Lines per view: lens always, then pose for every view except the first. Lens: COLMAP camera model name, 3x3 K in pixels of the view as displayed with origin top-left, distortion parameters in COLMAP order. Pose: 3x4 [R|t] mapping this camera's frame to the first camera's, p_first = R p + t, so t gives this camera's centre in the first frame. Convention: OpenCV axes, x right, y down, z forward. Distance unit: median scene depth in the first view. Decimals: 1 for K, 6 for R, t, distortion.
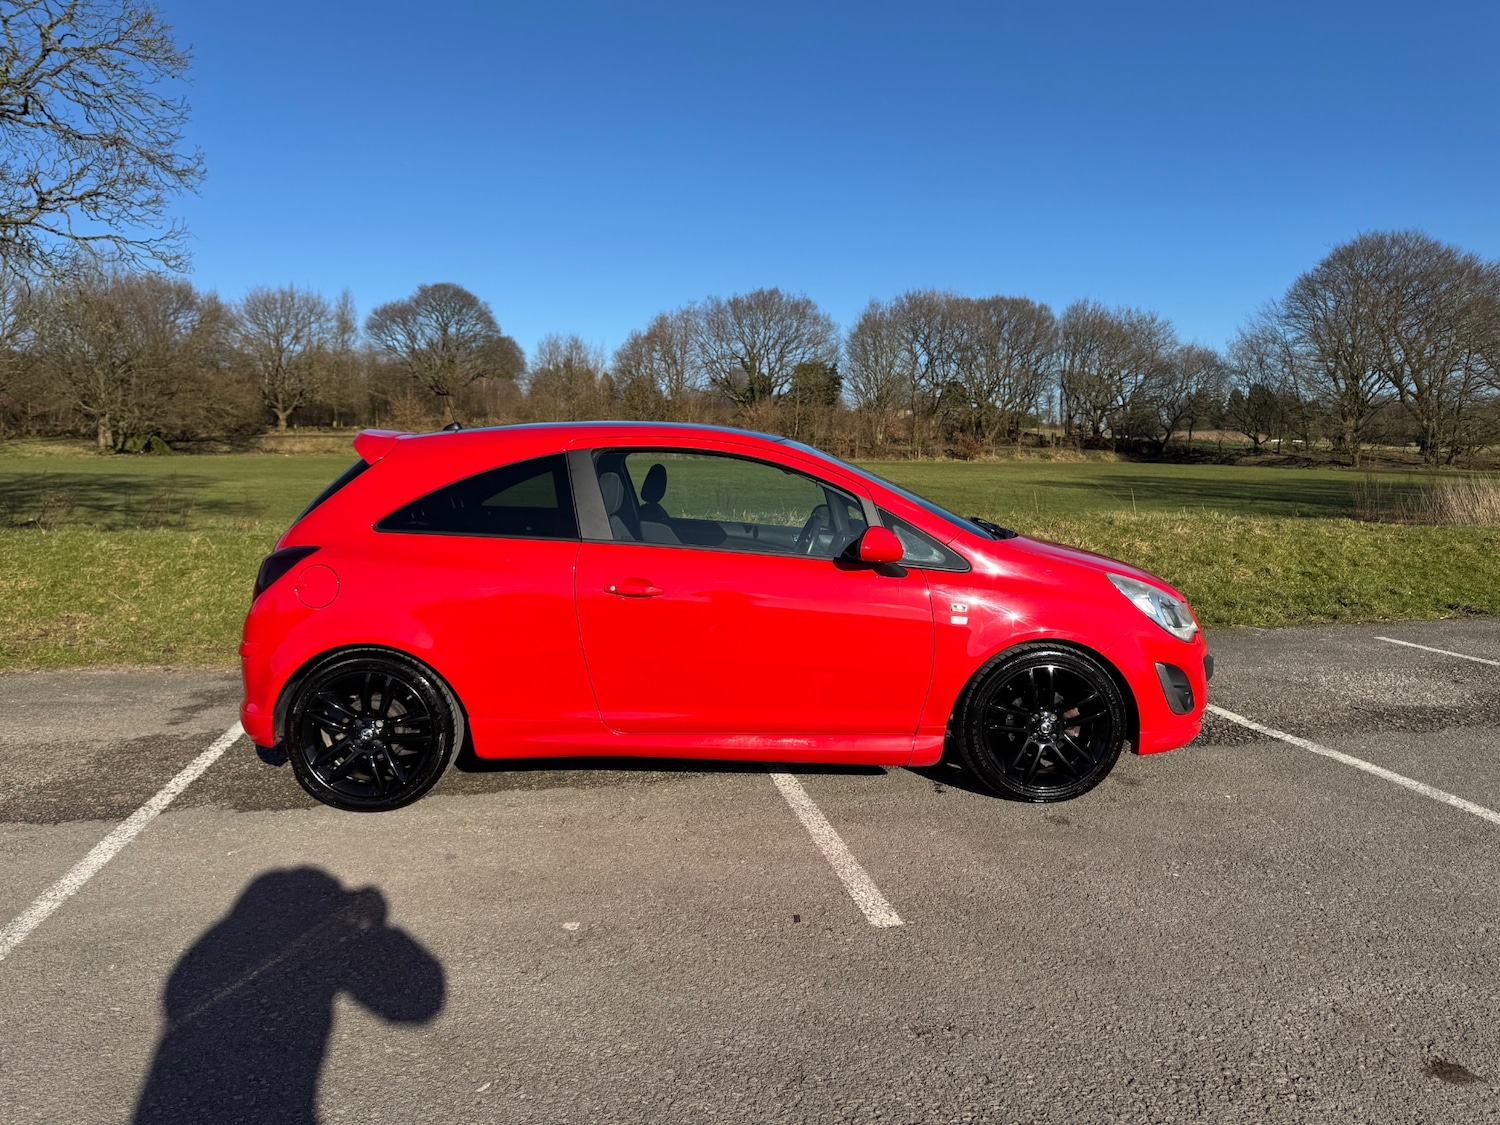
lens RADIAL K [[1062.0, 0, 752.3], [0, 1062.0, 581.2], [0, 0, 1]] dist [0.071624, -0.099123]
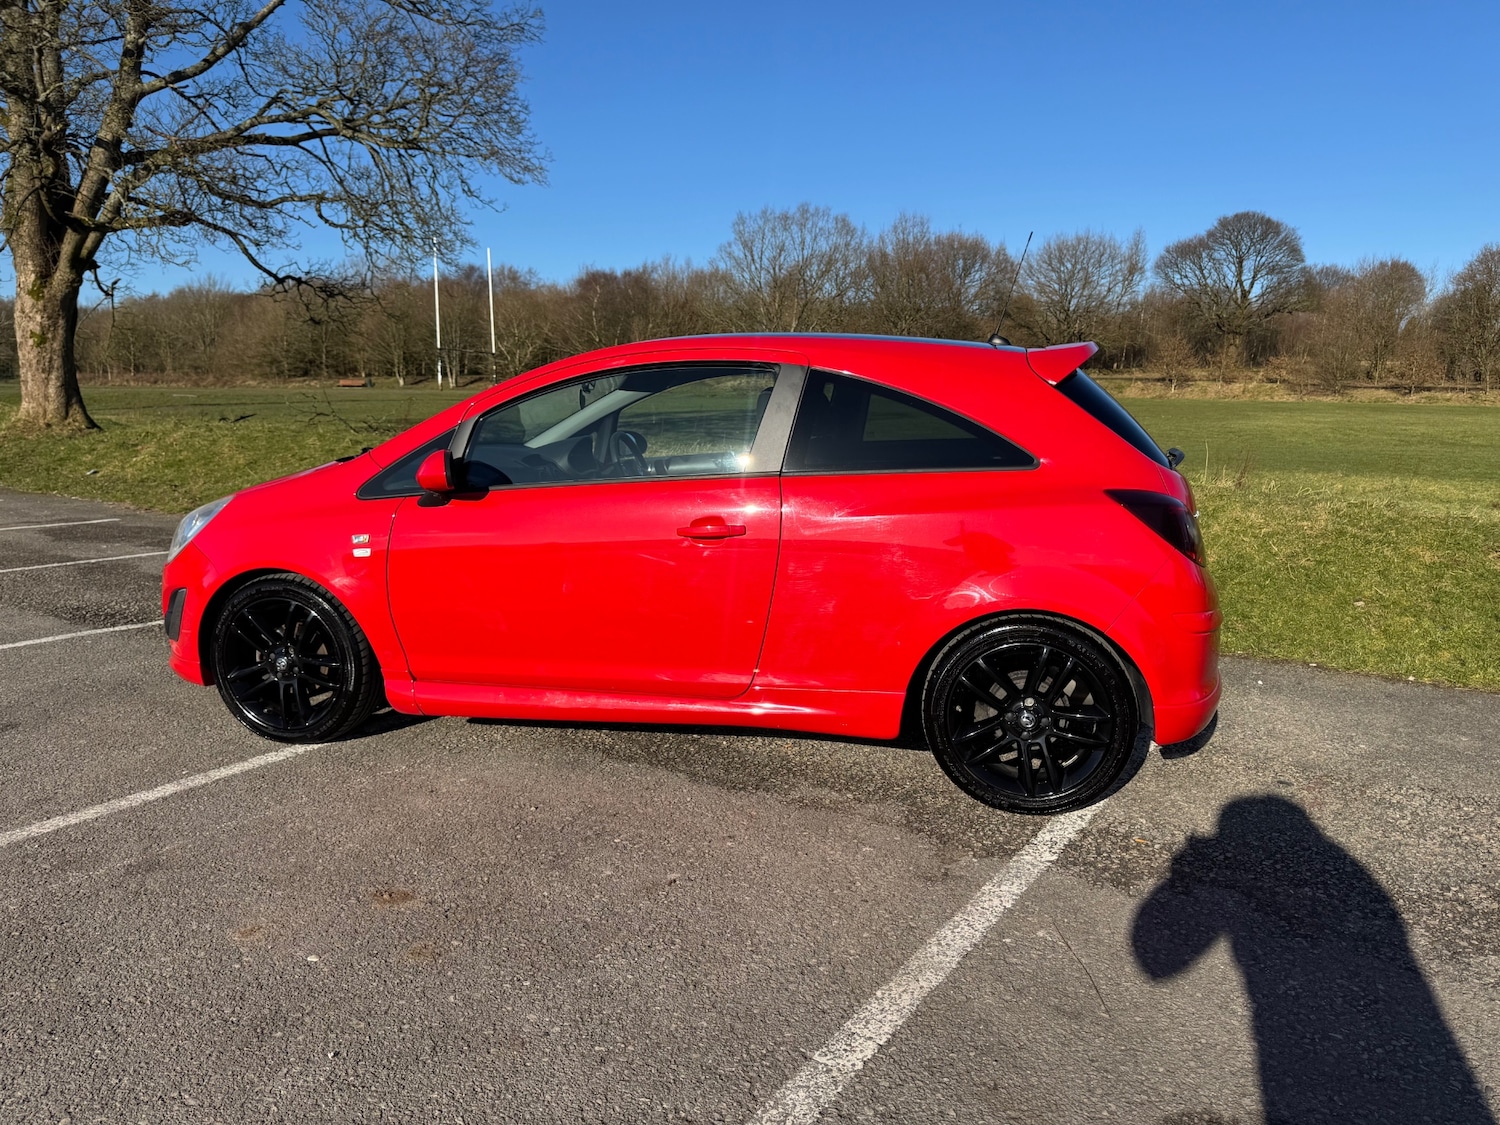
lens RADIAL K [[1063.0, 0, 747.3], [0, 1063.0, 582.2], [0, 0, 1]] dist [0.058970, -0.069175]
pose [[0.707140, 0.132528, -0.694543, 0.094776], [-0.096522, 0.991175, 0.090858, -0.003553], [0.700455, 0.002789, 0.713691, 0.036351]]
